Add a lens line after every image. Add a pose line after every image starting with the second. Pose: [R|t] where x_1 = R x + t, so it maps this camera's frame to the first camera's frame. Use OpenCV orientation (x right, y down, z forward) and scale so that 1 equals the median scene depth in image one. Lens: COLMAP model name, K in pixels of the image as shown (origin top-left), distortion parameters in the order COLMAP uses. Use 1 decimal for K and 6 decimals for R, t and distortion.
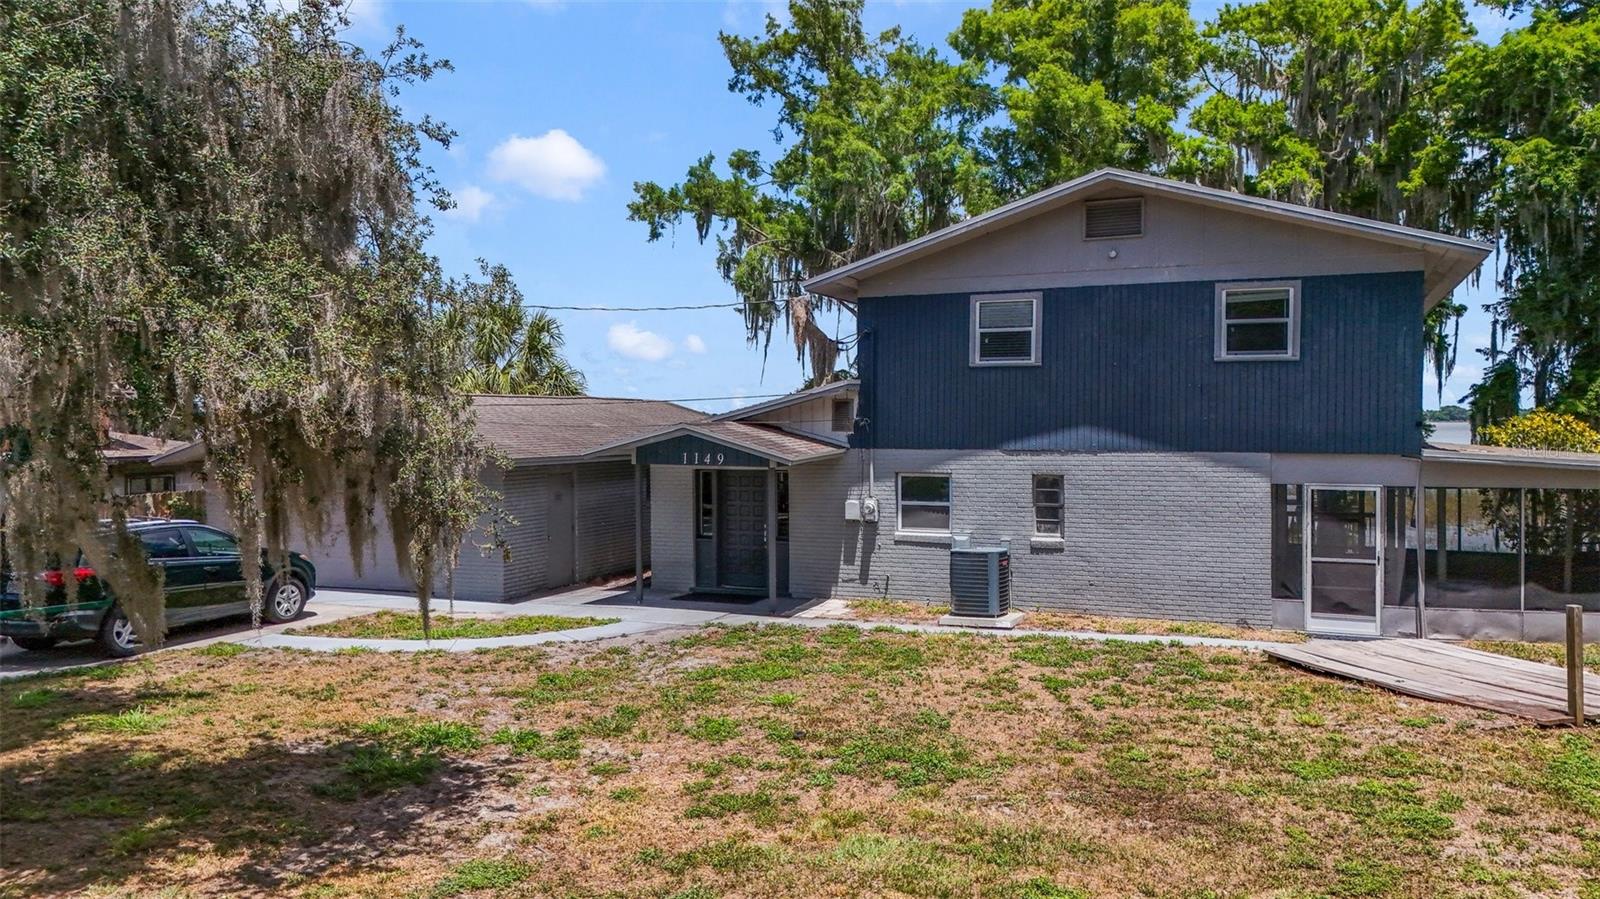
lens RADIAL K [[1527.2, 0, 798.6], [0, 1527.2, 445.5], [0, 0, 1]] dist [0.058312, 0.000000]
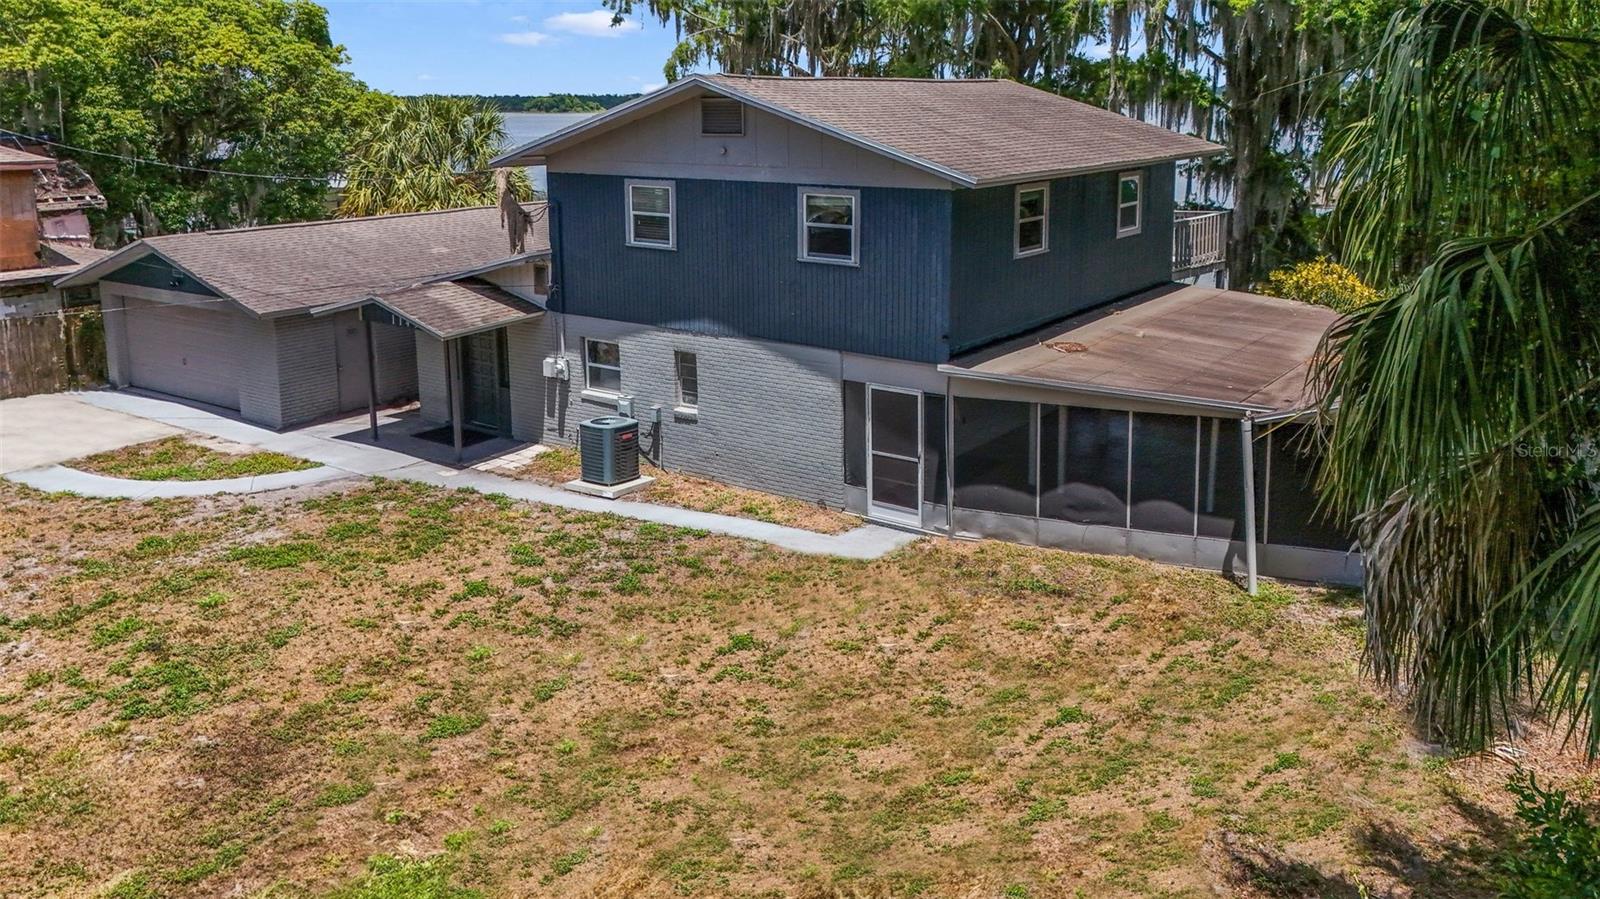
lens RADIAL K [[1527.2, 0, 803.0], [0, 1527.2, 445.7], [0, 0, 1]] dist [0.058312, 0.000000]
pose [[0.972136, 0.050426, -0.228929, 0.516242], [0.000762, 0.975904, 0.218200, -0.158670], [0.234415, -0.212295, 0.948673, -0.018835]]
